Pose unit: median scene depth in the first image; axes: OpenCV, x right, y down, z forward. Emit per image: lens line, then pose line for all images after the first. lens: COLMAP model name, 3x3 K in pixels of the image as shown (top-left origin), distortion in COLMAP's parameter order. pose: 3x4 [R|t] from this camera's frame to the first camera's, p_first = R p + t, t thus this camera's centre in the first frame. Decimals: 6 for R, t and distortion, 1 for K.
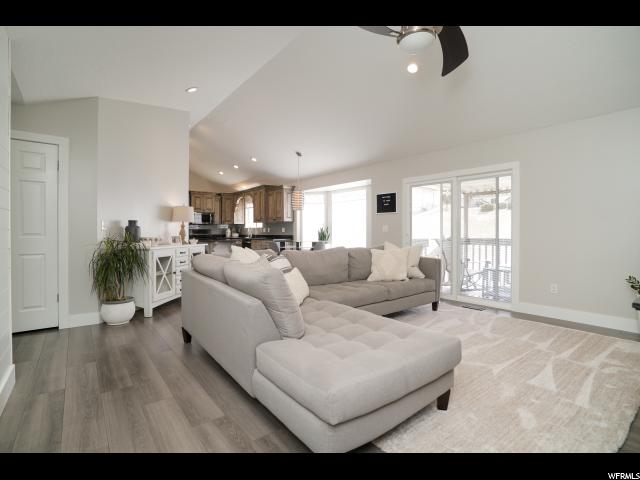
lens RADIAL K [[324.2, 0, 319.0], [0, 324.2, 243.0], [0, 0, 1]] dist [0.005287, 0.000531]
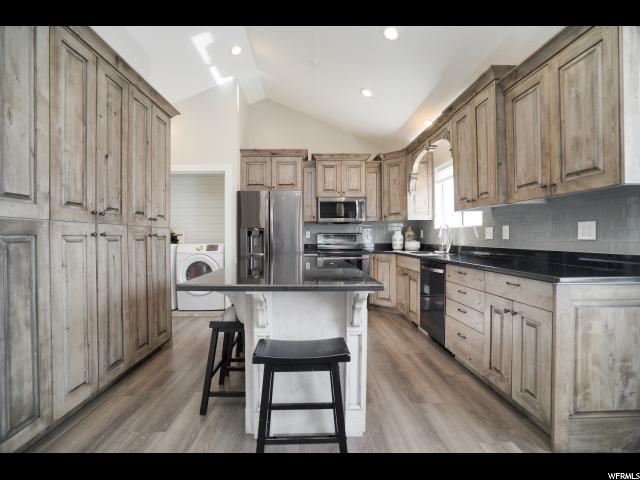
lens RADIAL K [[302.7, 0, 316.1], [0, 302.7, 240.1], [0, 0, 1]] dist [-0.031184, 0.000725]
pose [[0.799671, -0.000111, -0.600438, -0.146127], [-0.014020, 0.999724, -0.018857, -0.028156], [0.600275, 0.023497, 0.799449, 0.752135]]
